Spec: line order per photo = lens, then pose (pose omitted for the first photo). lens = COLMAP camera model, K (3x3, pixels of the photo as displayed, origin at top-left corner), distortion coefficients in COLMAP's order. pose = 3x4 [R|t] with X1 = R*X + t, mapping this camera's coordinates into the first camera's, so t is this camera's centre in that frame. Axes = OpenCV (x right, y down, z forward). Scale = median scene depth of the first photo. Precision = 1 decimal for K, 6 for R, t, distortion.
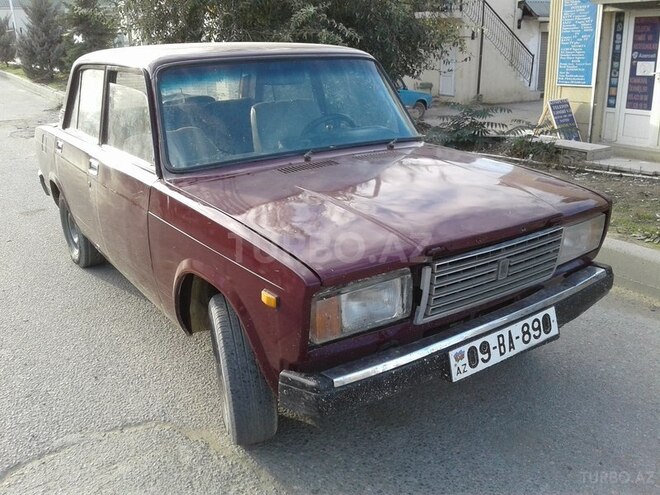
lens RADIAL K [[614.9, 0, 330.0], [0, 614.9, 247.5], [0, 0, 1]] dist [0.068762, 0.006164]
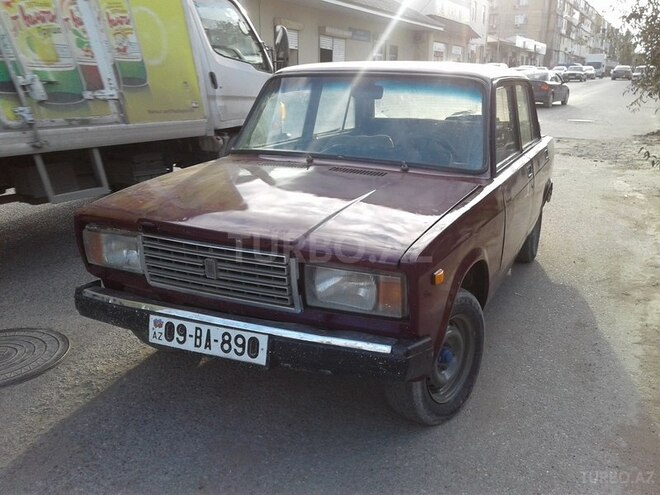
lens RADIAL K [[614.9, 0, 330.0], [0, 614.9, 247.5], [0, 0, 1]] dist [0.068762, 0.006164]
pose [[0.478226, 0.256727, -0.839876, 1.236826], [-0.295849, 0.947518, 0.121173, -0.184687], [0.826906, 0.190528, 0.529080, 0.597154]]
